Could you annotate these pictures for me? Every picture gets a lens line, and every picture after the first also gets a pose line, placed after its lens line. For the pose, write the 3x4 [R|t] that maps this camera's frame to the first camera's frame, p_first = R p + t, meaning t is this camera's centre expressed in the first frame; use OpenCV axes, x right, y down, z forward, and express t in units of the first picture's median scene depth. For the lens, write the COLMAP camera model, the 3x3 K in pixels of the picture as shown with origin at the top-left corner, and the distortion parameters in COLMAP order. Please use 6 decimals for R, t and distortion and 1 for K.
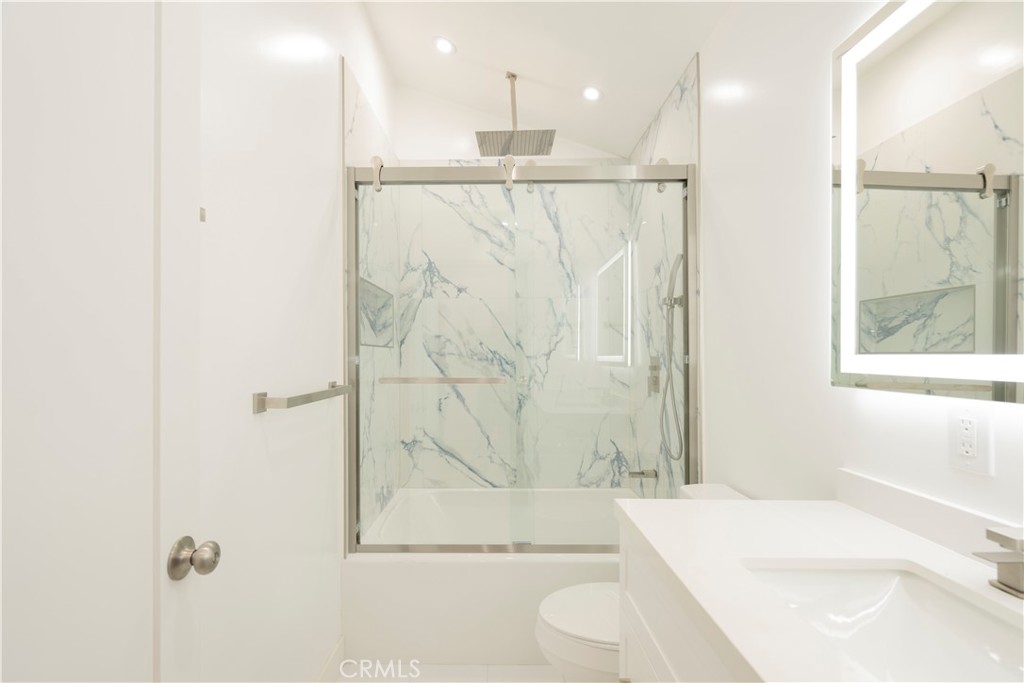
lens RADIAL K [[464.4, 0, 504.4], [0, 464.4, 341.1], [0, 0, 1]] dist [-0.005948, 0.003809]
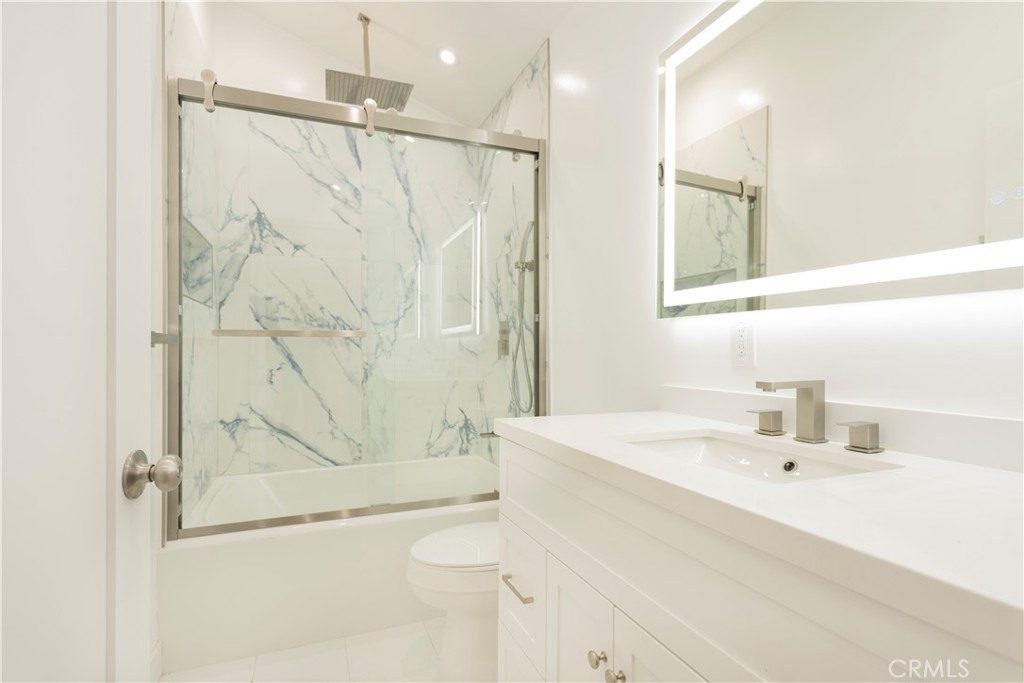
lens RADIAL K [[505.7, 0, 513.3], [0, 505.7, 348.7], [0, 0, 1]] dist [-0.001876, 0.002508]
pose [[0.922284, 0.003771, 0.386494, -0.097096], [-0.005036, 0.999985, 0.002261, 0.090402], [-0.386479, -0.004031, 0.922289, -0.062300]]
